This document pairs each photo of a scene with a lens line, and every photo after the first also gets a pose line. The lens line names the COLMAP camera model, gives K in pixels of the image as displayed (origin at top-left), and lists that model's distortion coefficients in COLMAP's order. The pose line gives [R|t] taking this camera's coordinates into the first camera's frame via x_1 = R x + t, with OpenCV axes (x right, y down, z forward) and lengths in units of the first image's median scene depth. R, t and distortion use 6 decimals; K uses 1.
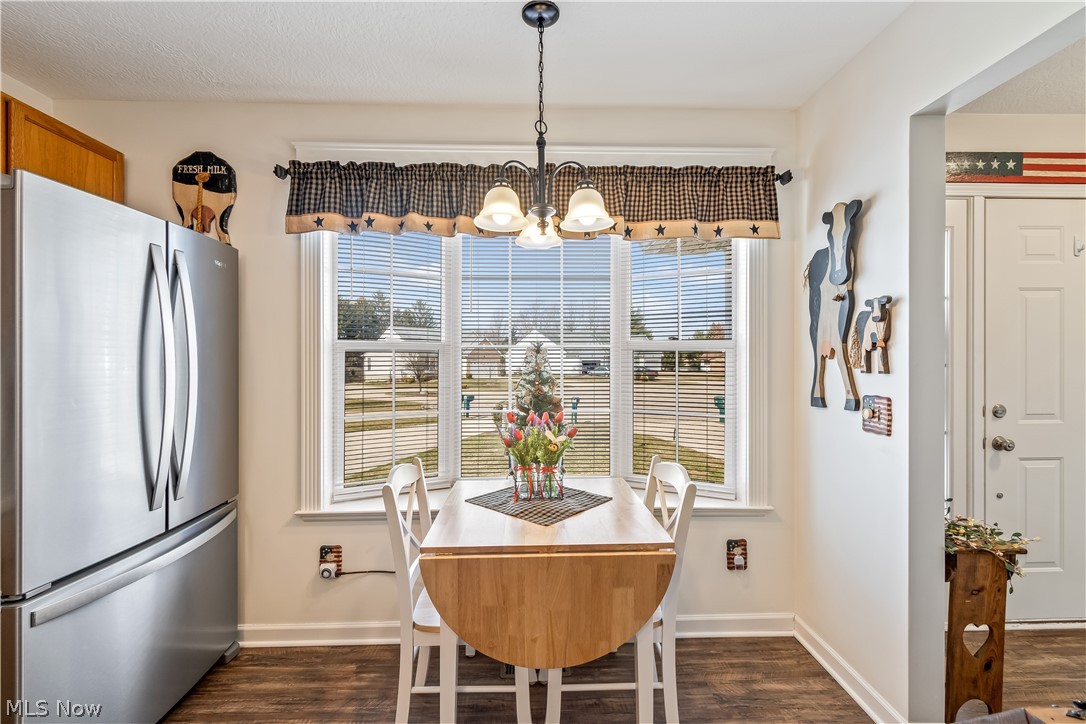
lens RADIAL K [[477.9, 0, 543.0], [0, 477.9, 362.0], [0, 0, 1]] dist [0.001271, 0.000043]
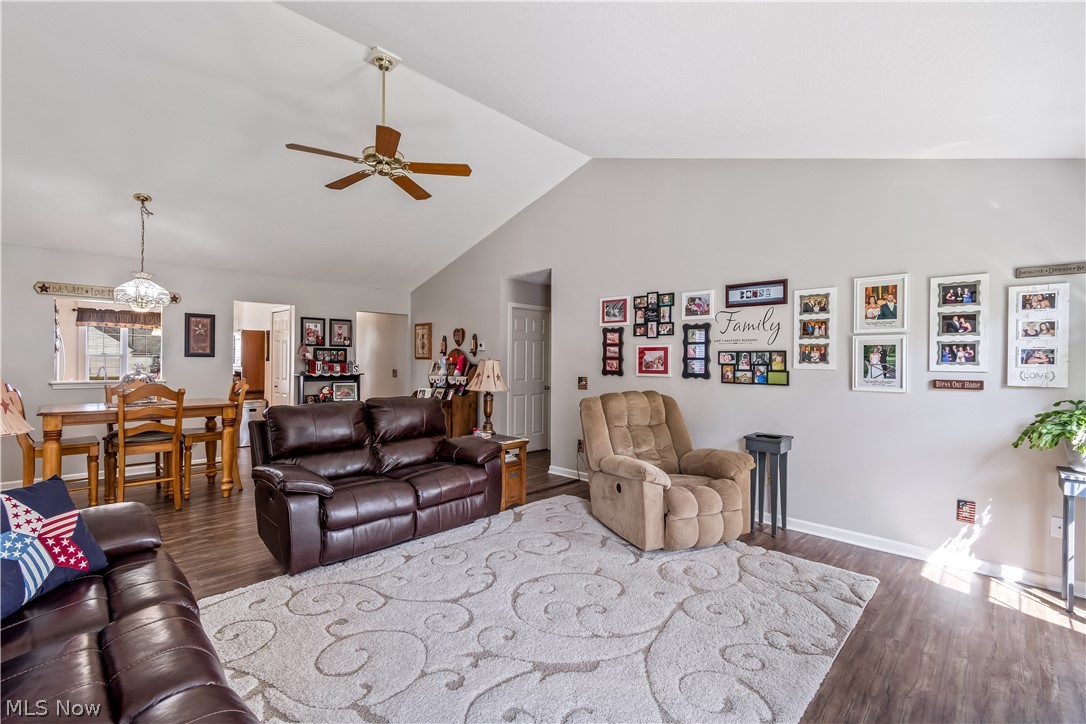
lens RADIAL K [[477.9, 0, 544.0], [0, 477.9, 355.8], [0, 0, 1]] dist [0.002640, -0.000057]
pose [[0.722960, 0.012447, 0.690778, -0.469430], [-0.004311, 0.999900, -0.013506, 0.001531], [-0.690876, 0.006786, 0.722941, -4.264600]]
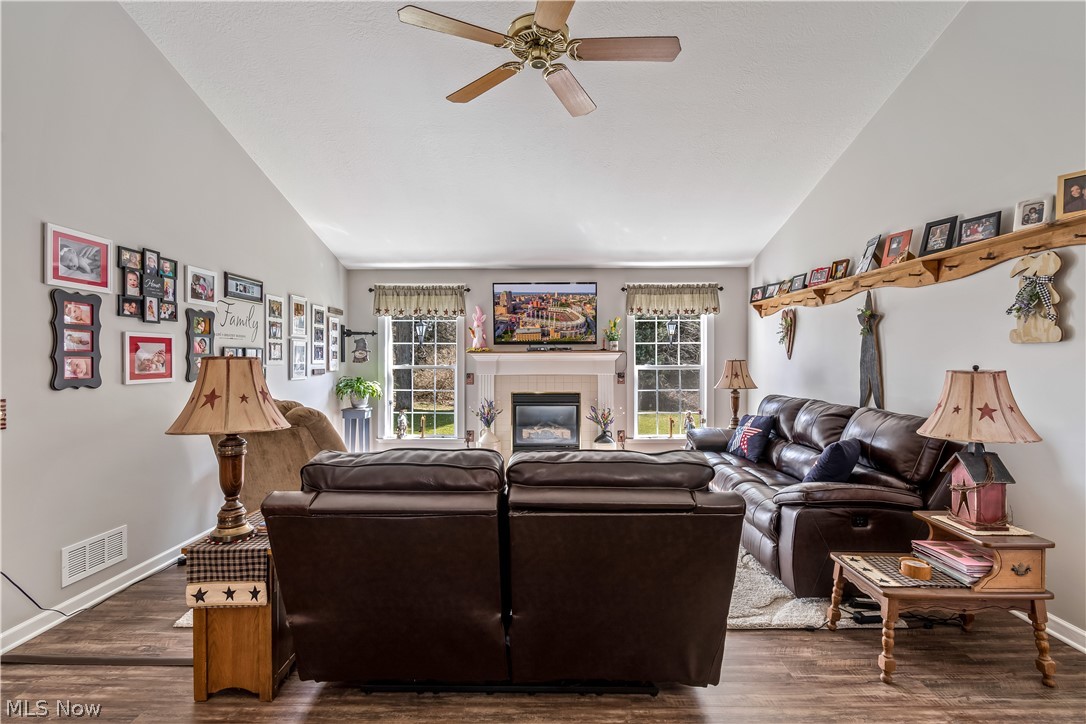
lens RADIAL K [[502.4, 0, 543.0], [0, 502.4, 362.0], [0, 0, 1]] dist [0.003376, -0.005743]
pose [[-0.998920, 0.002414, 0.046402, 0.214408], [0.002985, 0.999921, 0.012242, -0.011916], [-0.046369, 0.012367, -0.998848, -1.565710]]
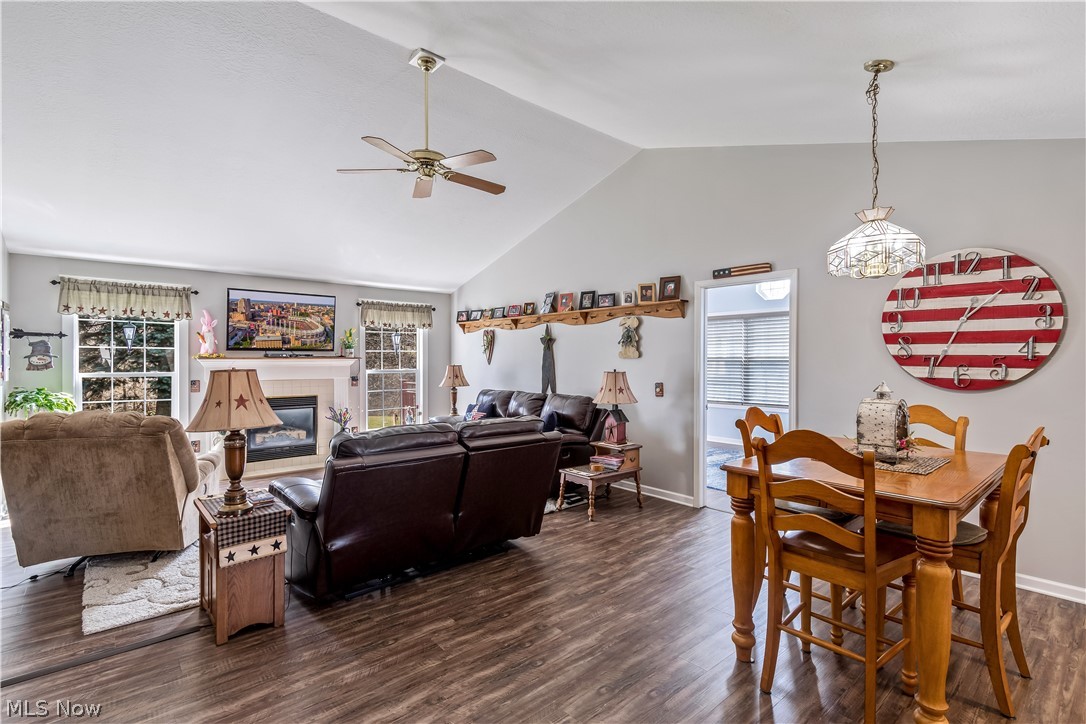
lens RADIAL K [[510.6, 0, 543.3], [0, 510.6, 360.9], [0, 0, 1]] dist [0.001239, -0.001068]
pose [[-0.777716, 0.002309, -0.628612, 1.058321], [-0.002124, 0.999978, 0.006302, -0.040716], [0.628612, 0.006236, -0.777694, -1.071215]]
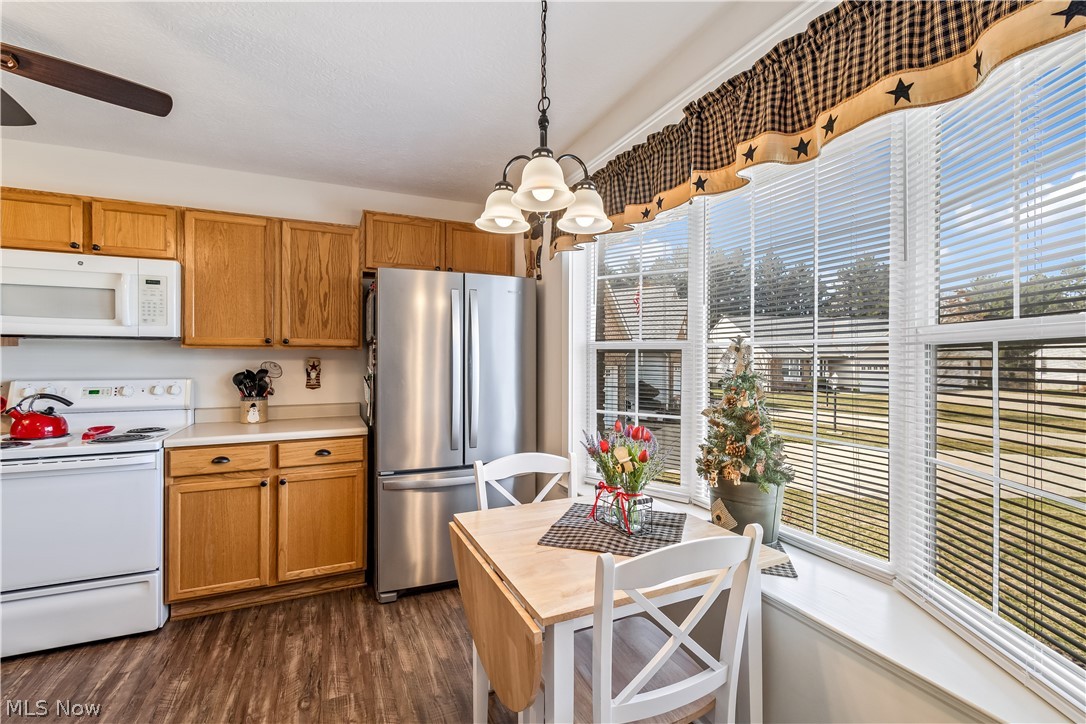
lens RADIAL K [[478.6, 0, 543.4], [0, 478.6, 359.4], [0, 0, 1]] dist [0.002340, -0.001032]
pose [[0.382858, 0.003190, -0.923802, 0.628181], [-0.007371, 0.999973, 0.000398, -0.005070], [0.923778, 0.006657, 0.382871, 0.490406]]
